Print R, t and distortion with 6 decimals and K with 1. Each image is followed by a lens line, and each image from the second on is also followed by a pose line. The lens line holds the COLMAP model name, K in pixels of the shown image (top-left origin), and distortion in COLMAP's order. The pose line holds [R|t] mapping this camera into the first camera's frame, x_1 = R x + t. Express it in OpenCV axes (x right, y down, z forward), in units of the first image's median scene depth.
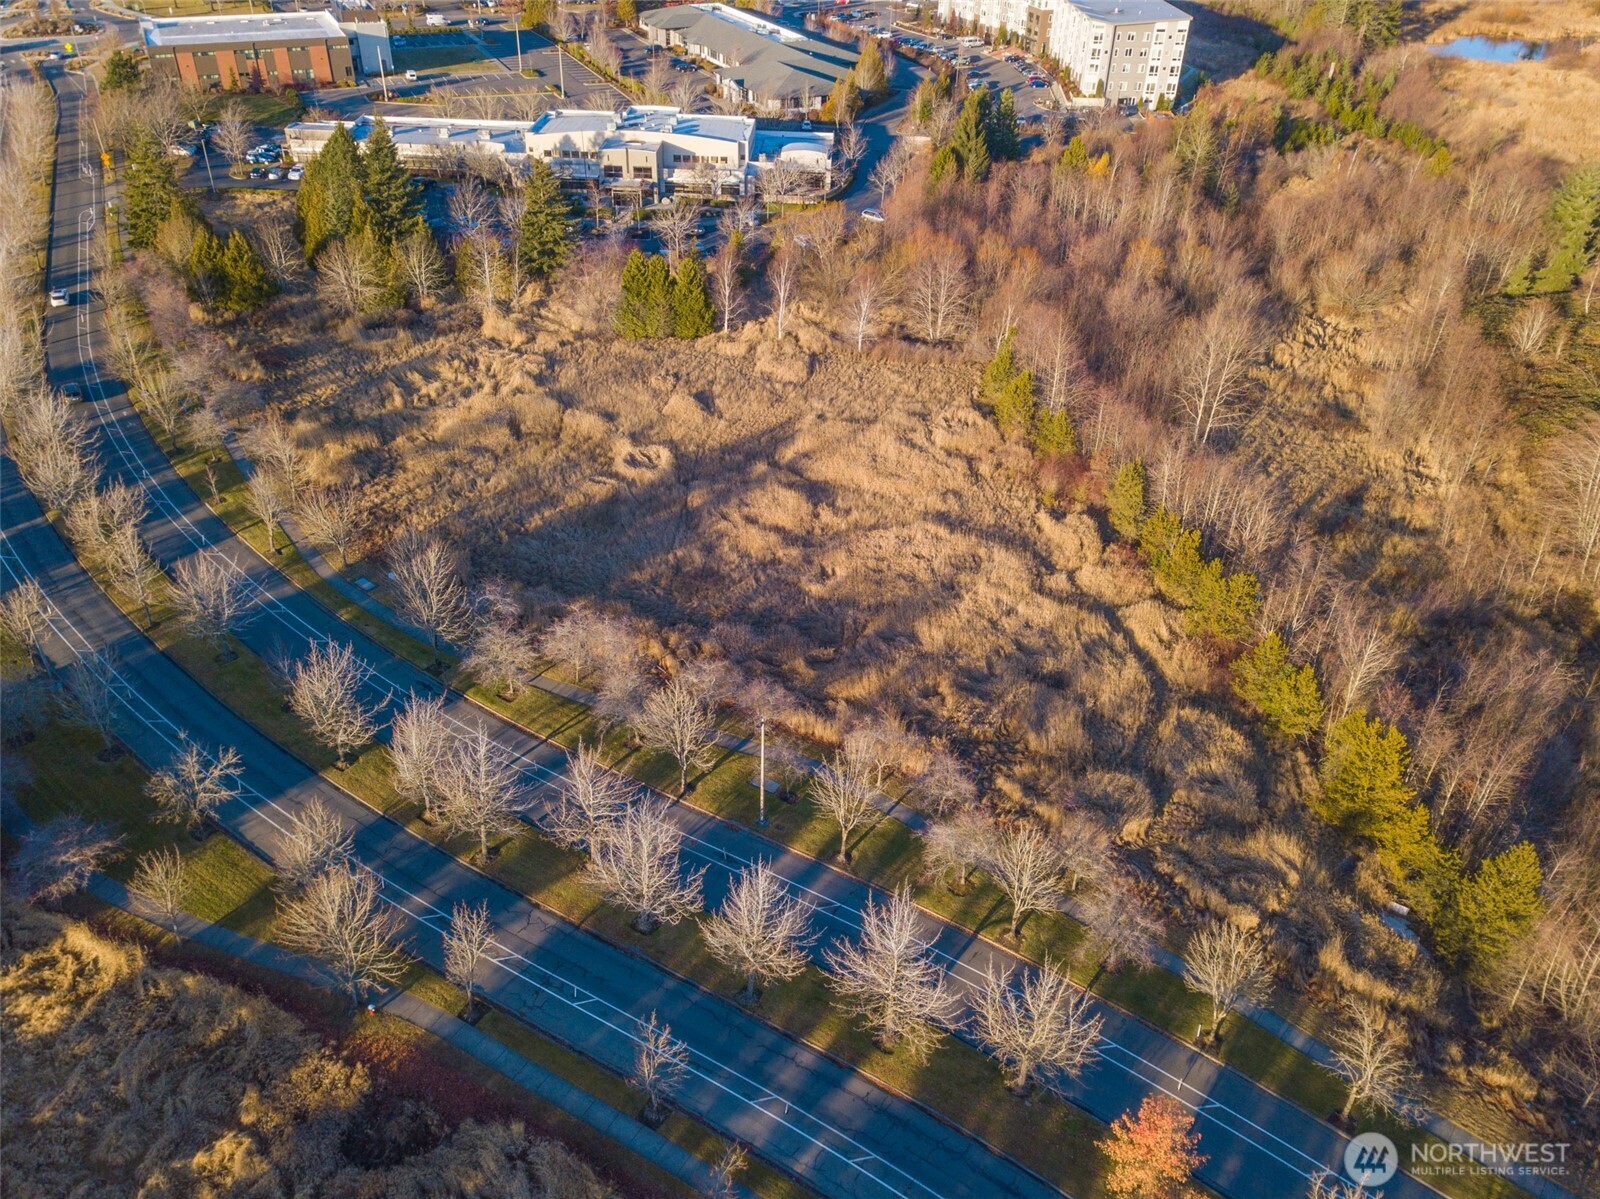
lens RADIAL K [[1213.5, 0, 799.6], [0, 1213.5, 597.8], [0, 0, 1]] dist [0.002584, 0.008266]
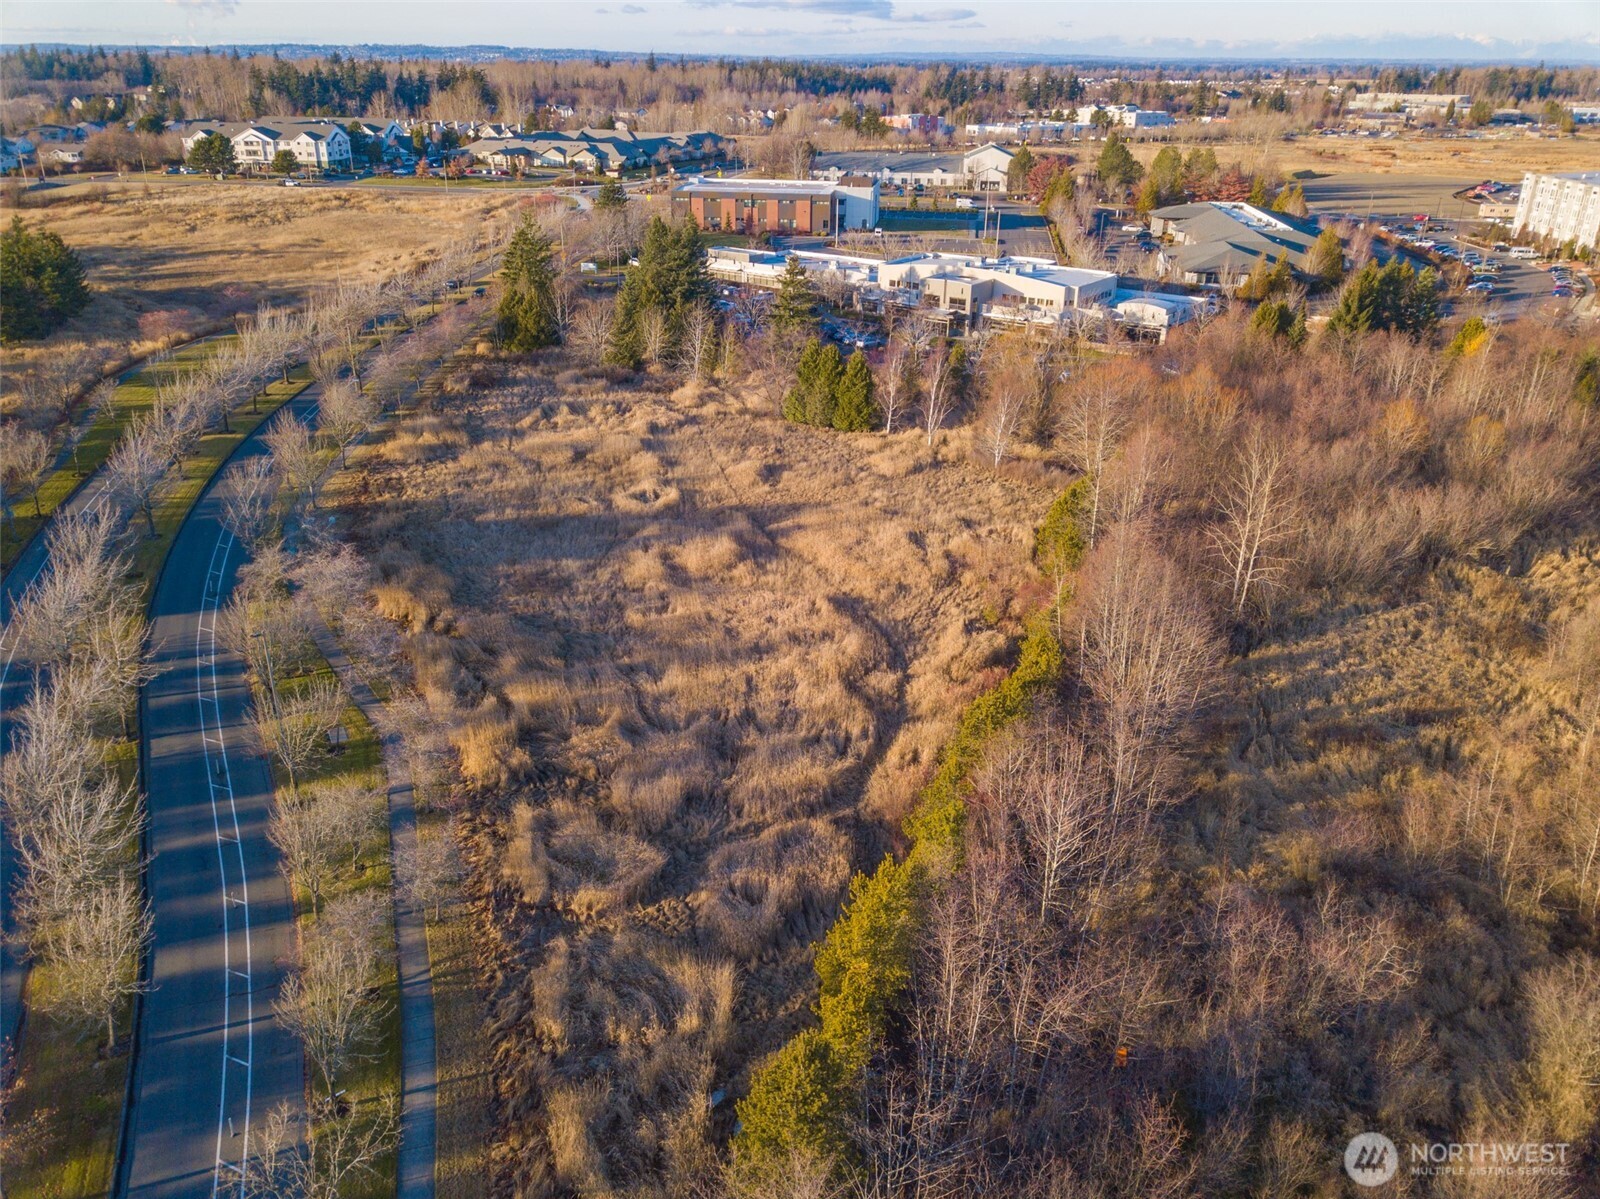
lens RADIAL K [[1213.5, 0, 798.3], [0, 1213.5, 600.7], [0, 0, 1]] dist [0.002584, 0.008266]
pose [[0.840190, 0.209846, -0.500046, 0.309819], [-0.296805, 0.949670, -0.100167, 0.019094], [0.453859, 0.232576, 0.860186, 0.141960]]
